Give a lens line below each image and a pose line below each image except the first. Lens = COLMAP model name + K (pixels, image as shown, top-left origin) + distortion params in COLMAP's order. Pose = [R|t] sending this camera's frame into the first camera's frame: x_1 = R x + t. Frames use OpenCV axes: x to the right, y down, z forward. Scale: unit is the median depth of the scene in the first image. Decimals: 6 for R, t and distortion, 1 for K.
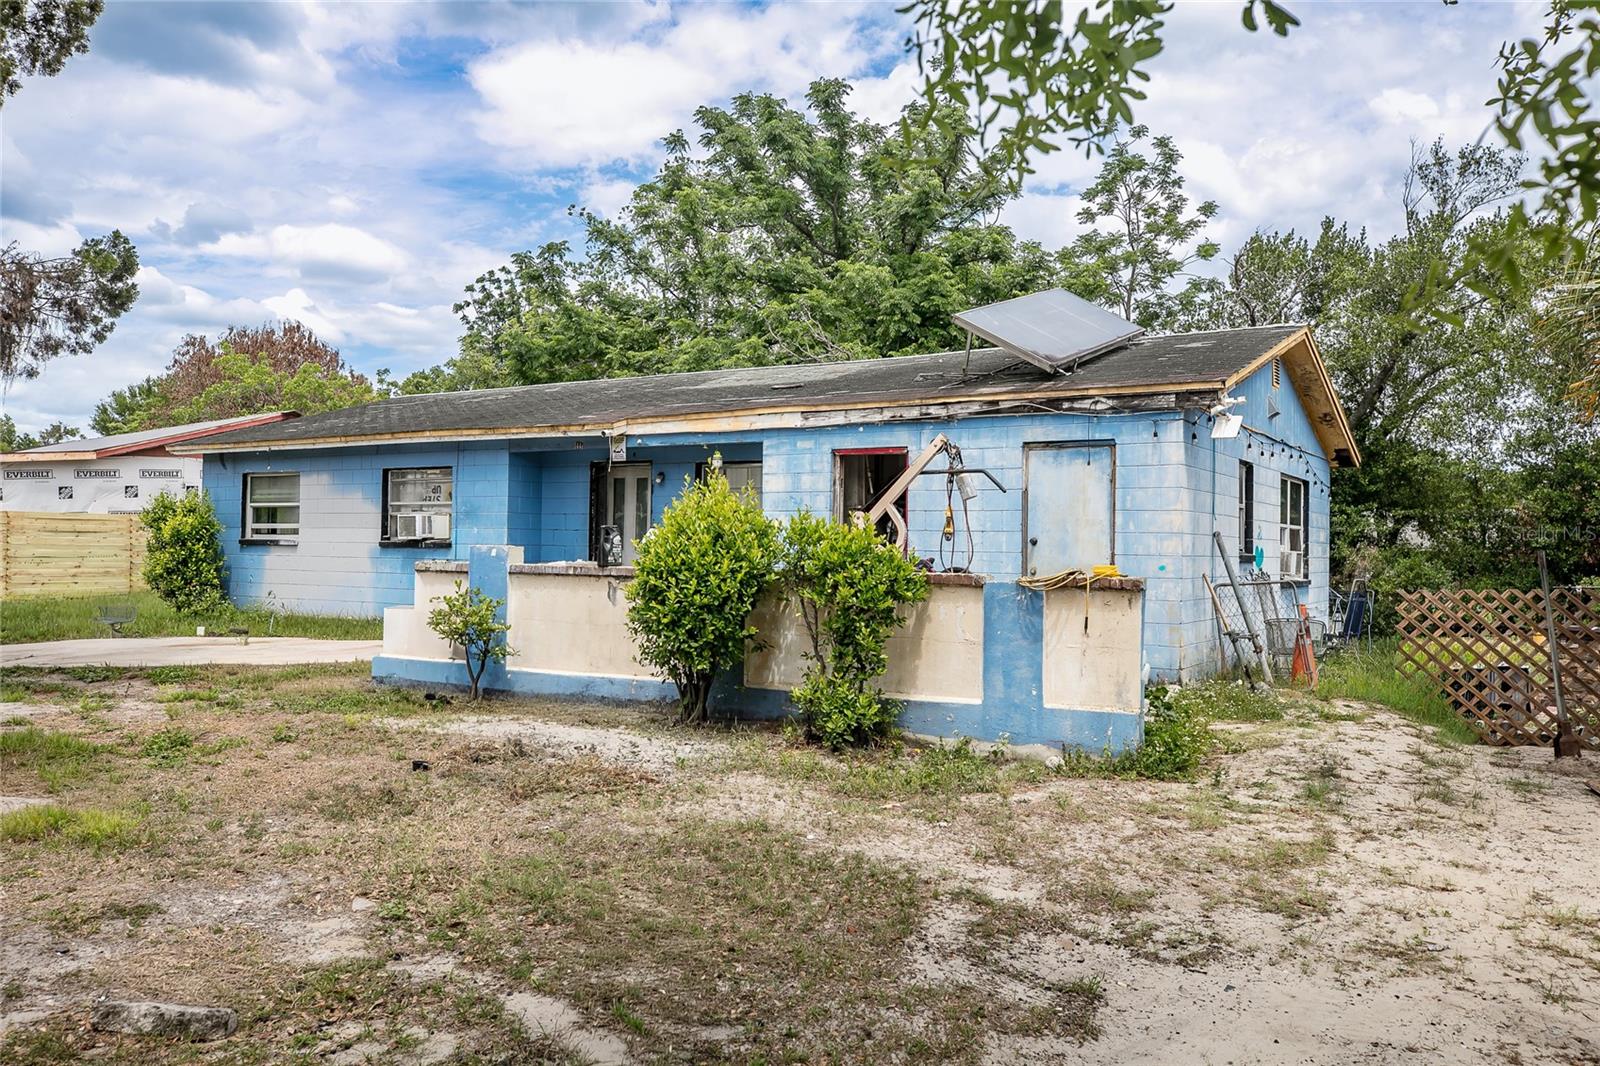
lens RADIAL K [[1217.1, 0, 803.6], [0, 1217.1, 526.6], [0, 0, 1]] dist [-0.003801, 0.033603]
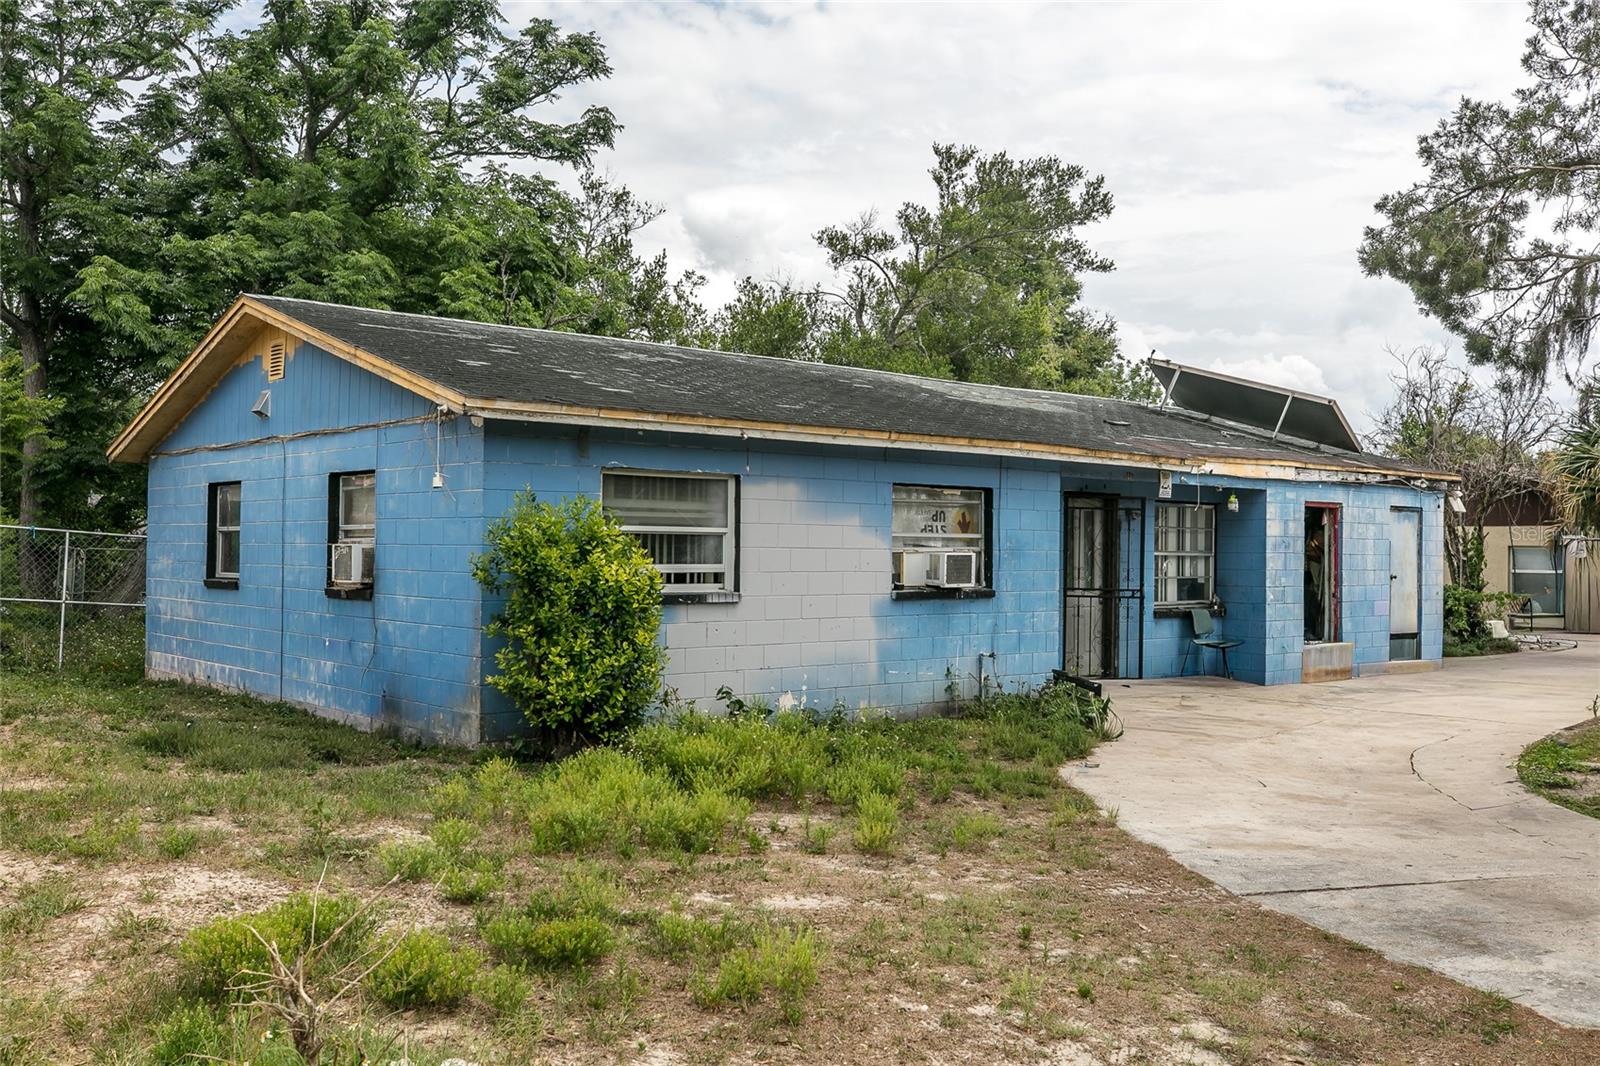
lens RADIAL K [[1436.3, 0, 800.5], [0, 1436.3, 510.4], [0, 0, 1]] dist [-0.001399, 0.004988]
pose [[0.303485, 0.013773, 0.952737, -1.552552], [-0.024204, 0.999684, -0.006742, -0.035976], [-0.952529, -0.021014, 0.303723, 1.121157]]
